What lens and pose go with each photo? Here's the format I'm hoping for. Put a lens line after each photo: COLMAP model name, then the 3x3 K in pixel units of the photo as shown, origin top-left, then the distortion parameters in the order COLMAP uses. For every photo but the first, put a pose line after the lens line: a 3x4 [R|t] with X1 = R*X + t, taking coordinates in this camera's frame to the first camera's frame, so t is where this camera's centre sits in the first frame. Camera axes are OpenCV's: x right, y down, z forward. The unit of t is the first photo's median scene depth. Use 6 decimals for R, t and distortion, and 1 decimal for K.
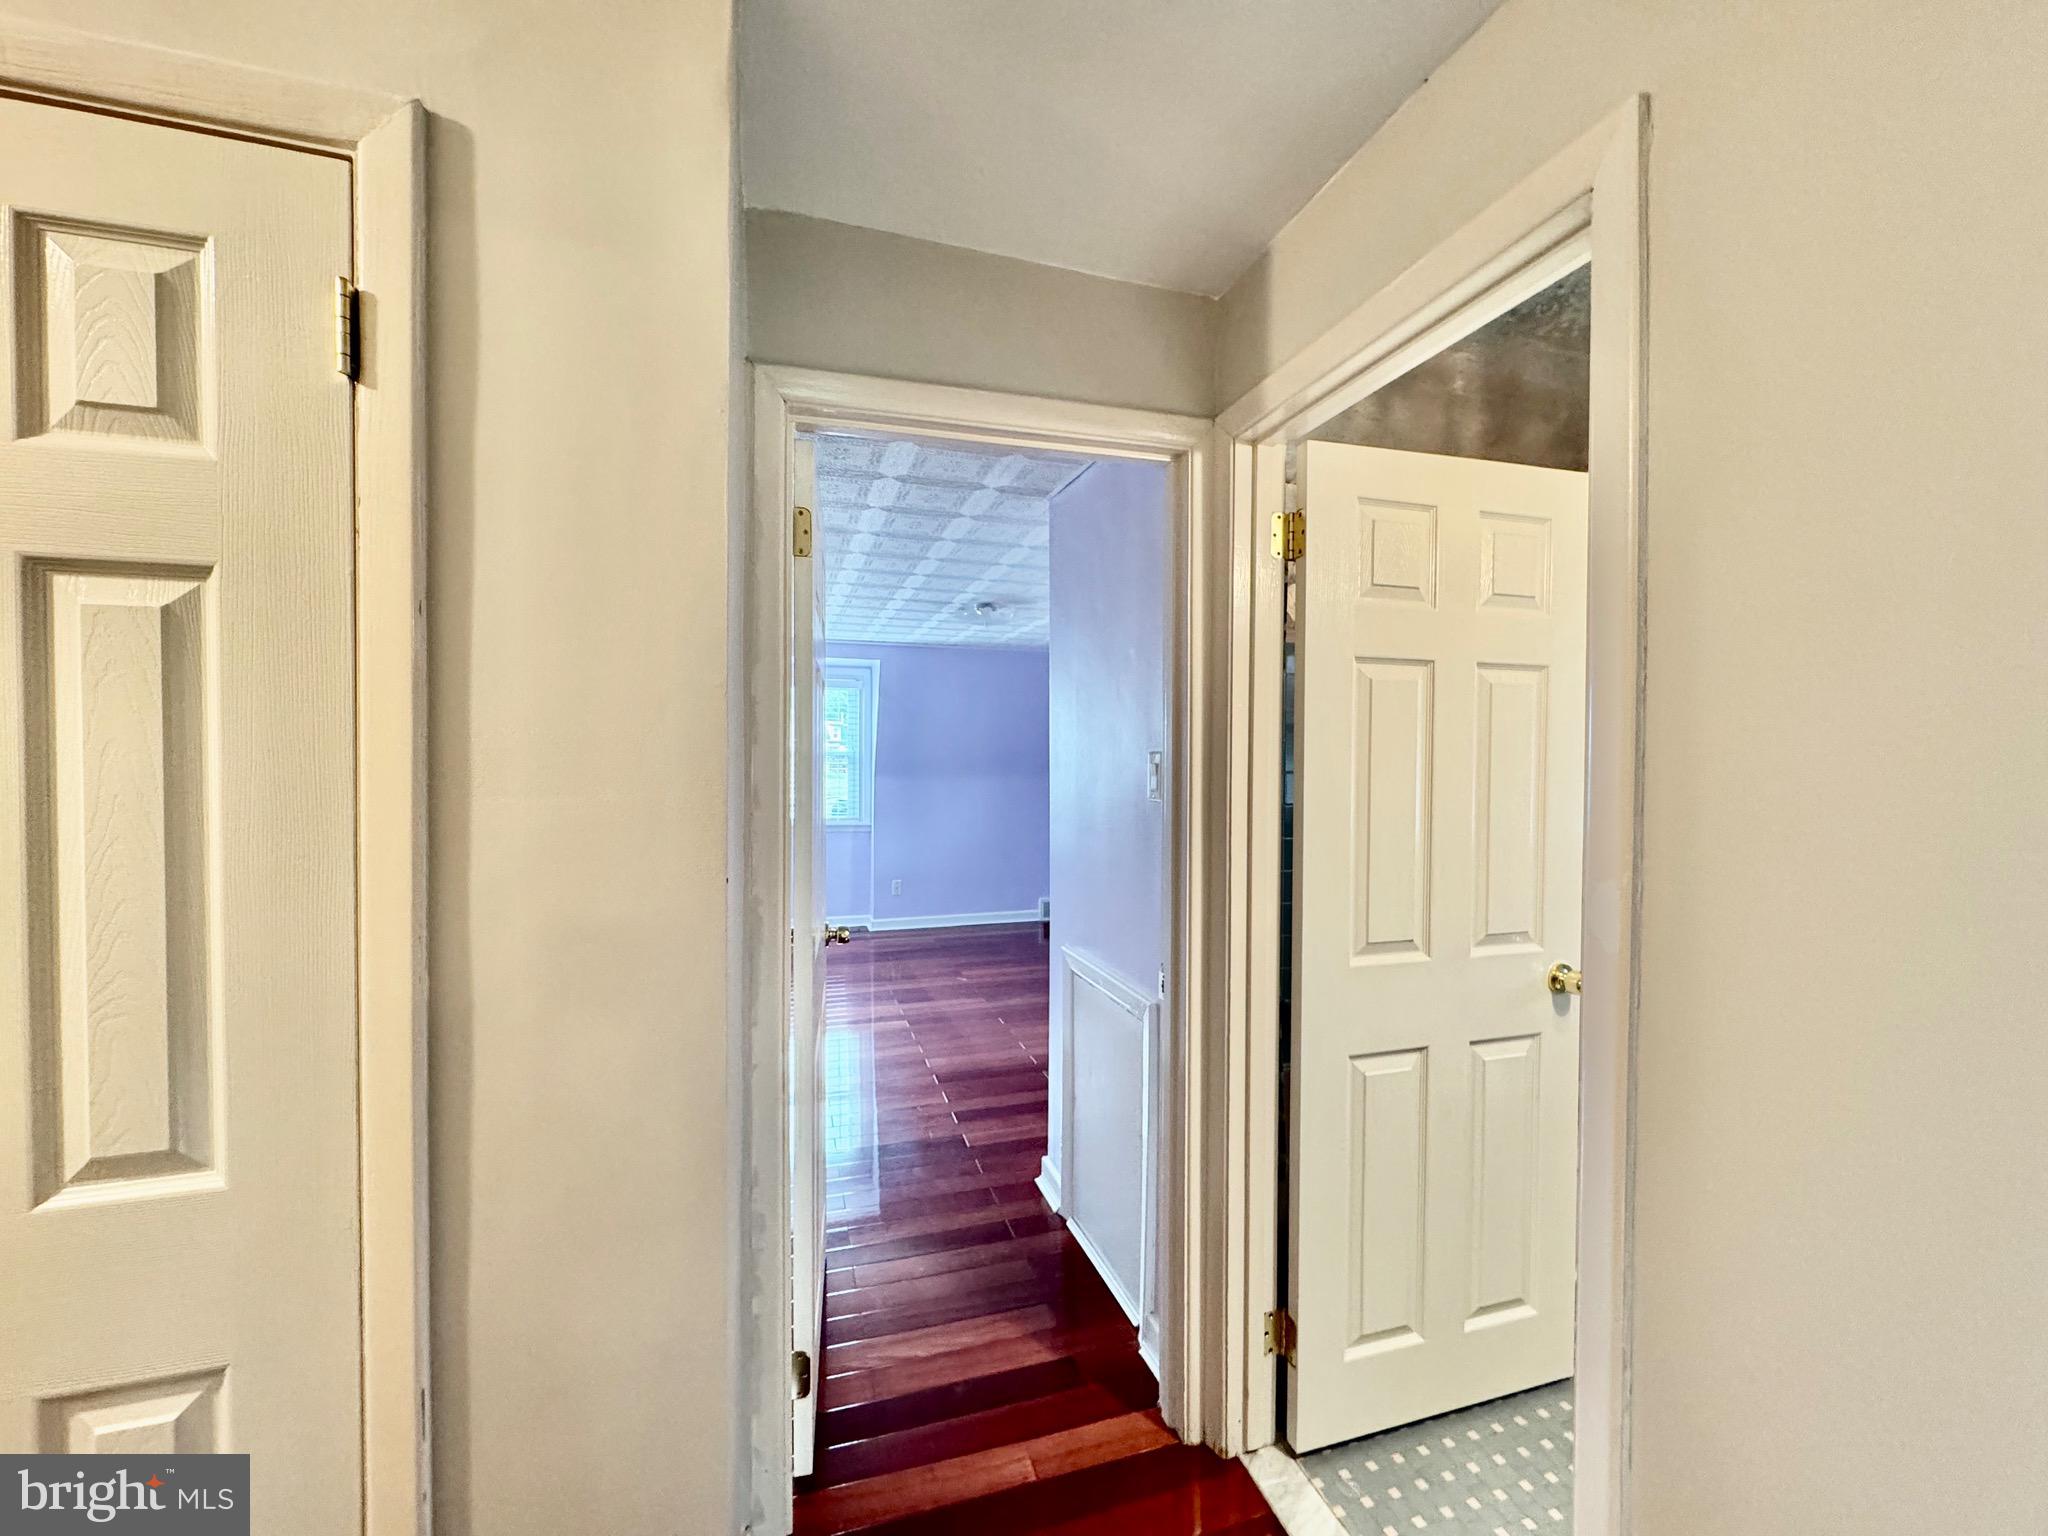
lens RADIAL K [[812.5, 0, 1016.6], [0, 812.5, 763.2], [0, 0, 1]] dist [-0.001796, 0.000303]
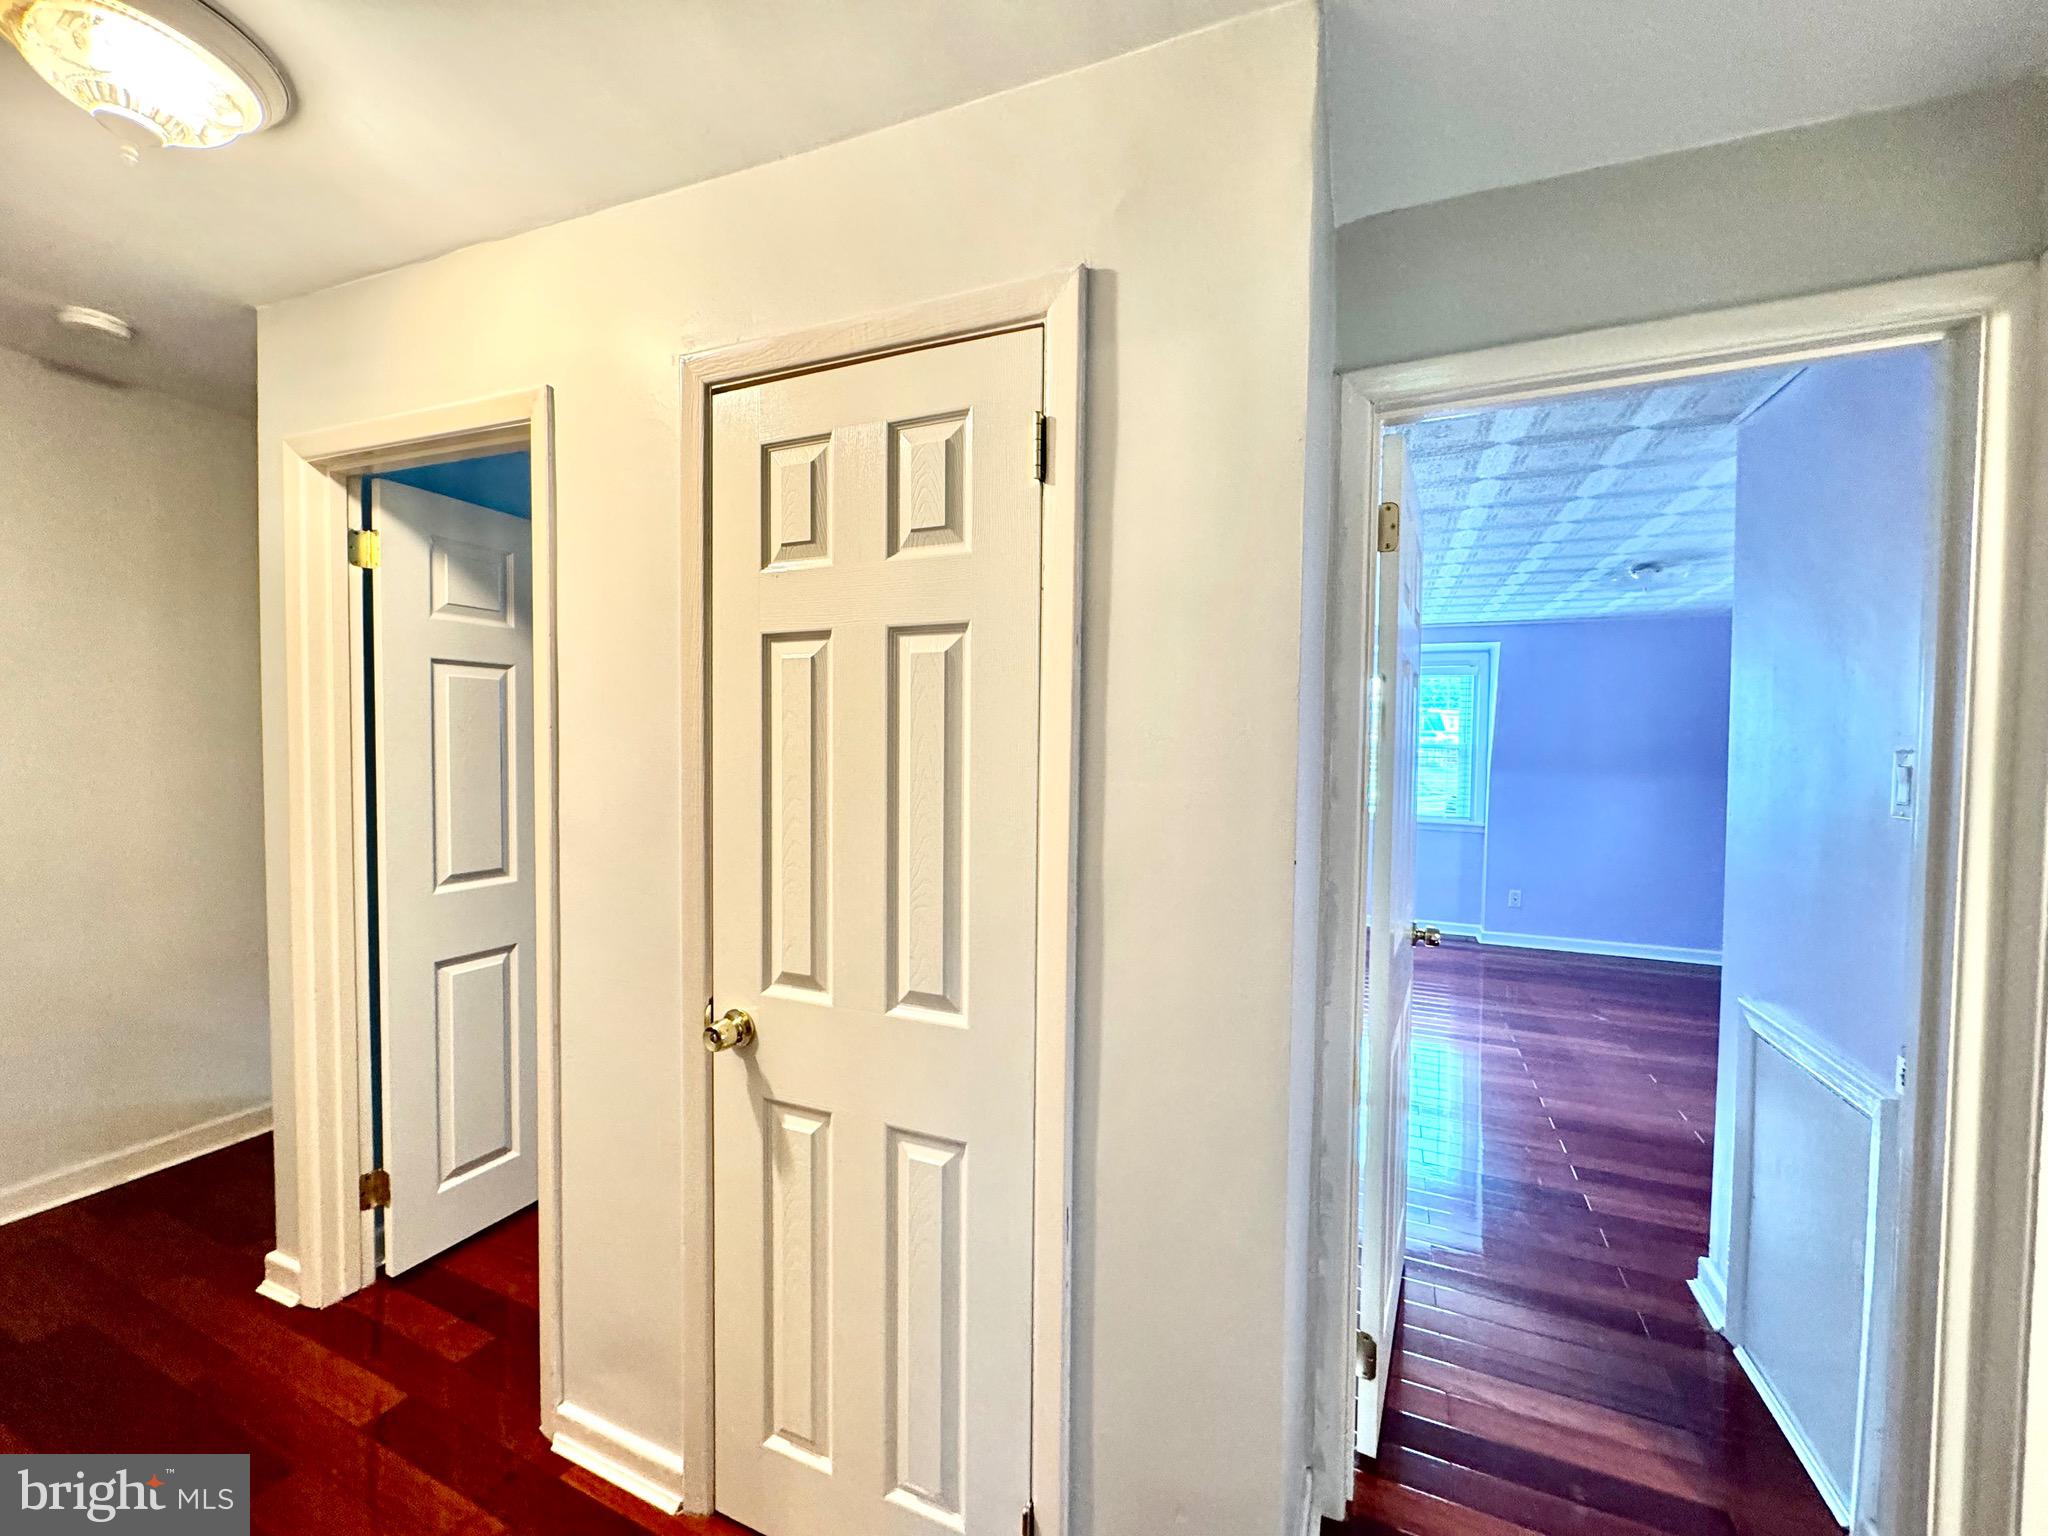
lens RADIAL K [[812.5, 0, 1032.0], [0, 812.5, 762.4], [0, 0, 1]] dist [-0.001796, 0.000303]
pose [[0.767502, 0.024030, -0.640596, 0.036862], [-0.017417, 0.999710, 0.016634, -0.002282], [0.640810, -0.001609, 0.767698, -0.041508]]
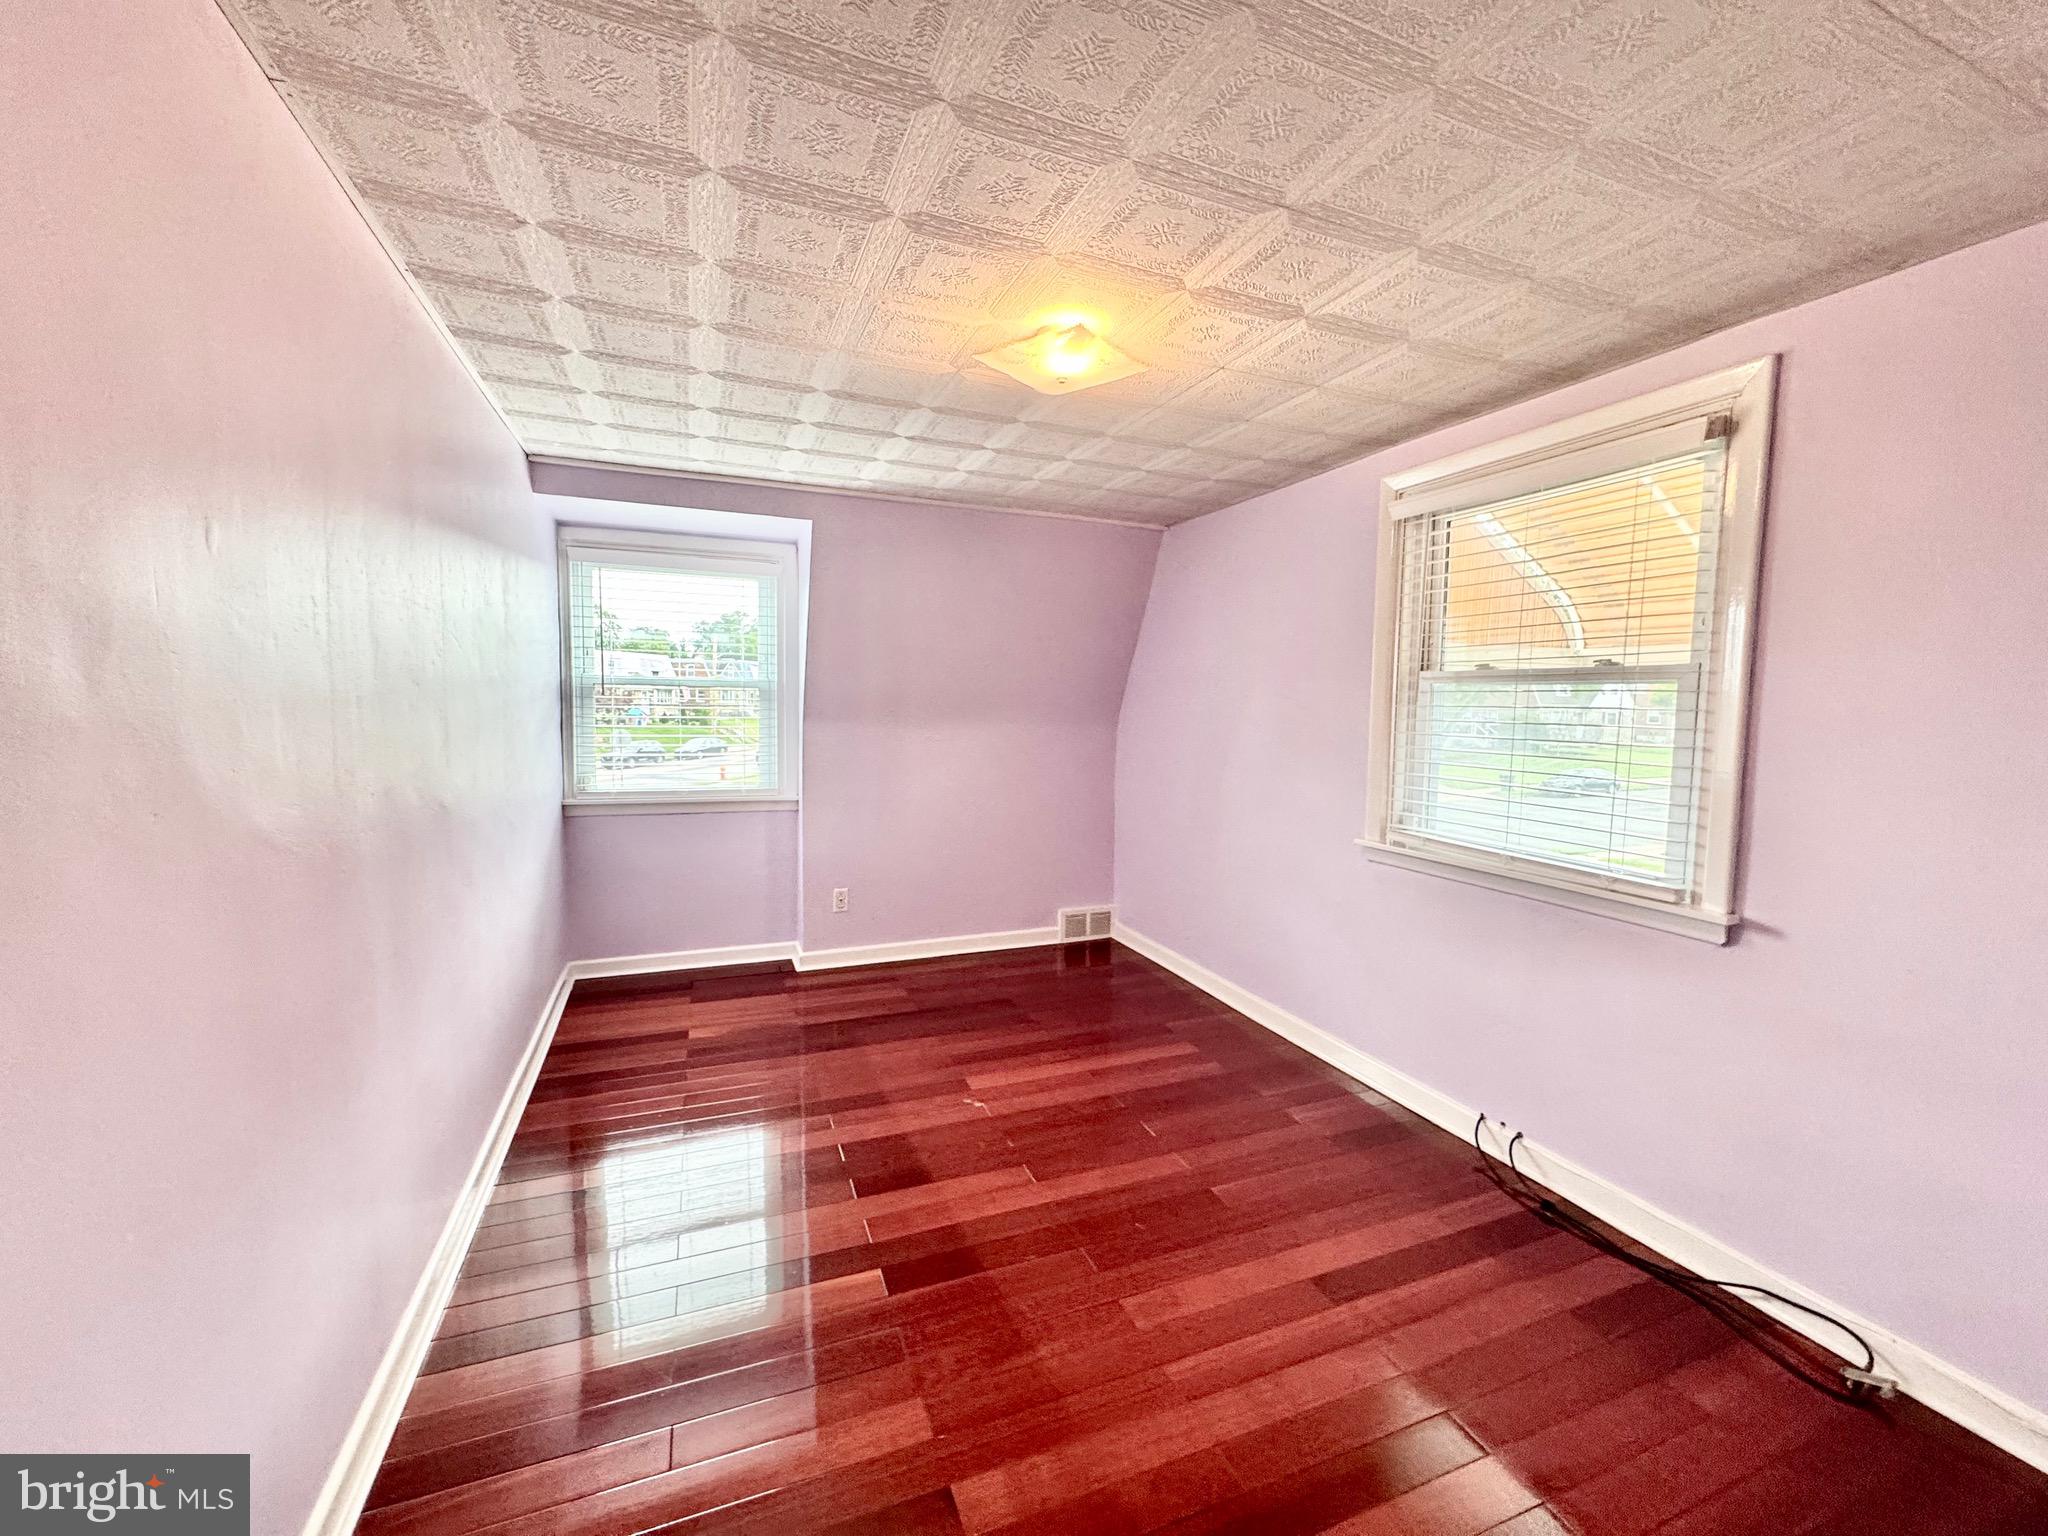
lens RADIAL K [[812.5, 0, 1029.5], [0, 812.5, 765.1], [0, 0, 1]] dist [-0.001796, 0.000303]
pose [[0.995152, 0.006153, 0.098158, -0.234377], [-0.011119, 0.998681, 0.050122, 0.062870], [-0.097720, -0.050970, 0.993908, 1.329729]]
